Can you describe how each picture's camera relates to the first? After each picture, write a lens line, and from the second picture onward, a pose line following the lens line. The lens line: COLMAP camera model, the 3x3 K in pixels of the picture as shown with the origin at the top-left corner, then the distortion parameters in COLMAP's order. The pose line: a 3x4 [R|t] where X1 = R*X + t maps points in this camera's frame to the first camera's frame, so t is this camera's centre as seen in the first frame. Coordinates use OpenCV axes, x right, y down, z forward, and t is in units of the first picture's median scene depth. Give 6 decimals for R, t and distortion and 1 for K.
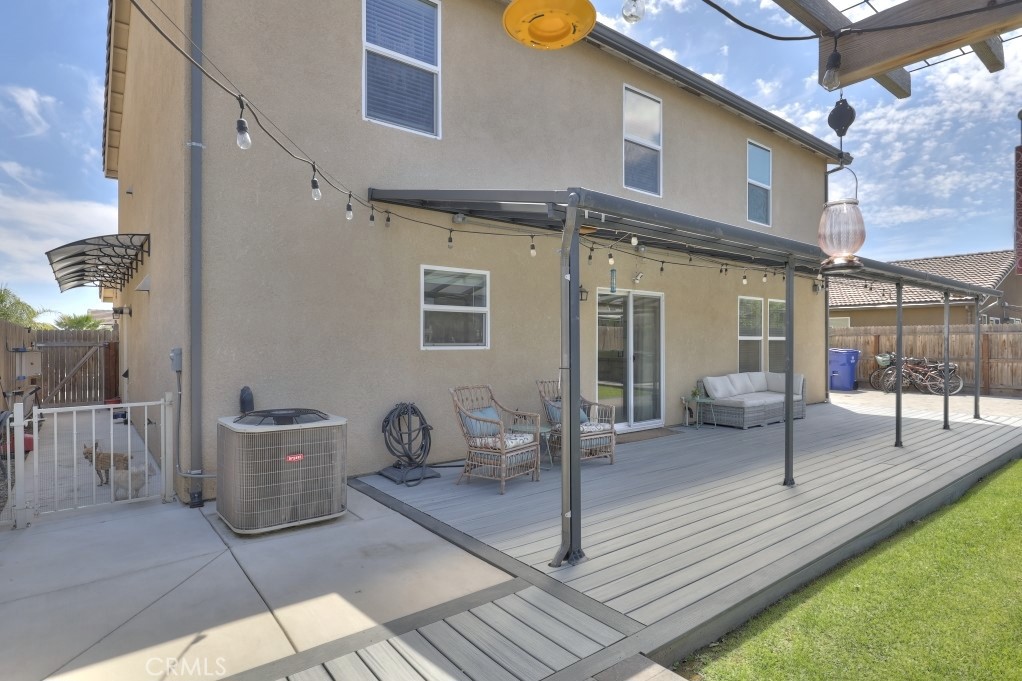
lens RADIAL K [[546.9, 0, 511.0], [0, 546.9, 340.5], [0, 0, 1]] dist [-0.001674, 0.000413]
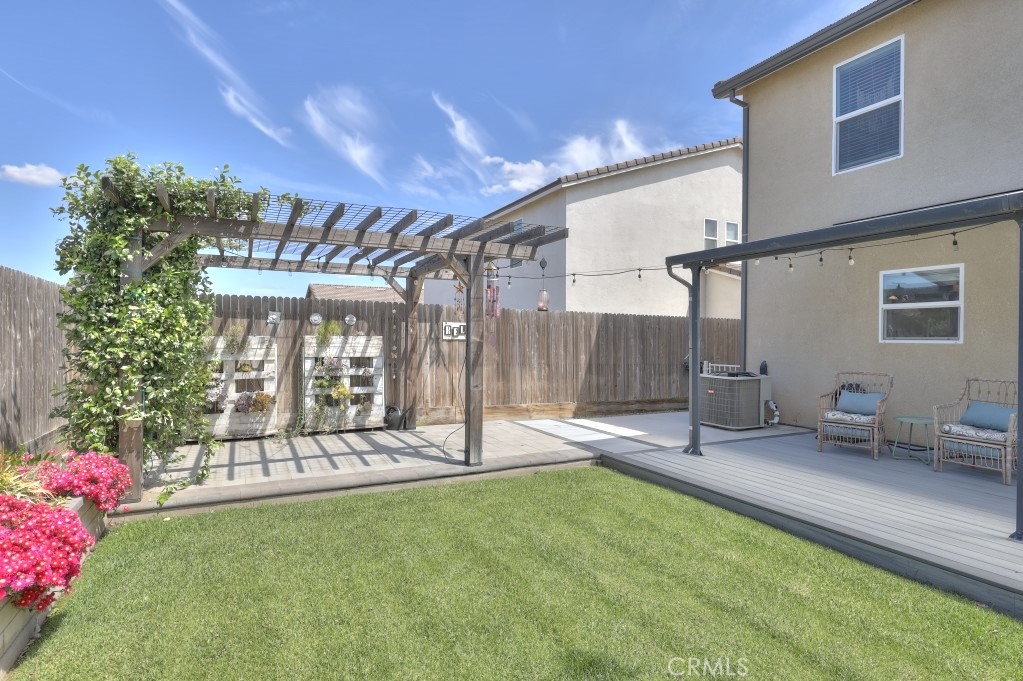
lens RADIAL K [[547.4, 0, 511.5], [0, 547.4, 340.5], [0, 0, 1]] dist [-0.001674, 0.000413]
pose [[-0.204194, 0.005292, -0.978916, 1.146263], [-0.006832, 0.999953, 0.006831, 0.009691], [0.978907, 0.008083, -0.204148, 0.442887]]
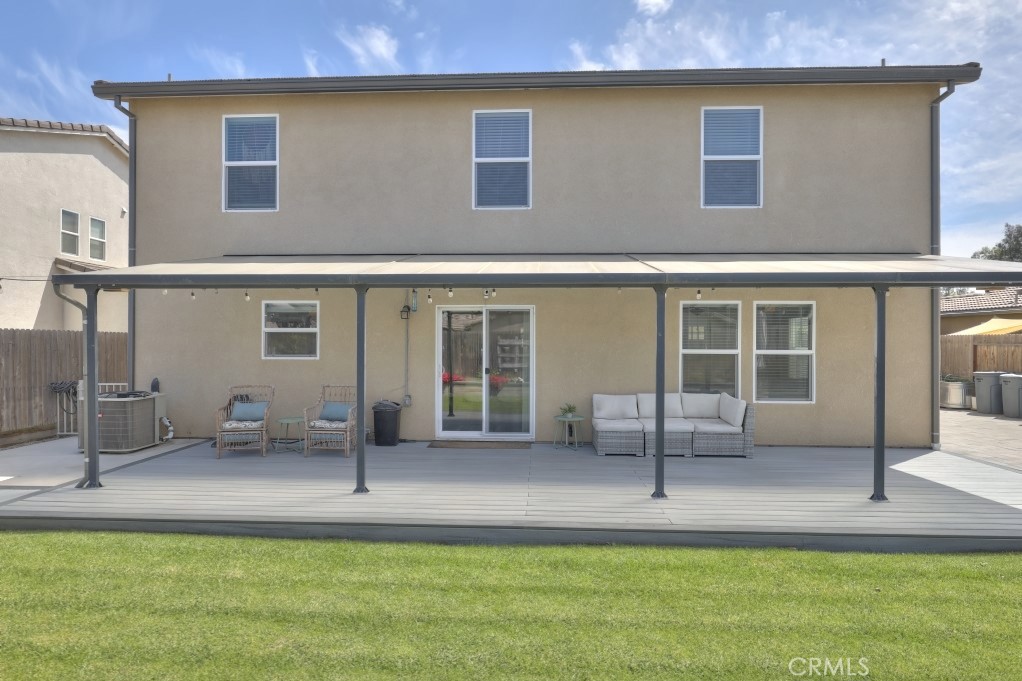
lens RADIAL K [[546.9, 0, 511.0], [0, 546.9, 340.5], [0, 0, 1]] dist [-0.001674, 0.000413]
pose [[0.749797, 0.001949, -0.661665, 1.265898], [-0.002247, 0.999997, 0.000399, -0.033769], [0.661664, 0.001188, 0.749799, 0.335920]]
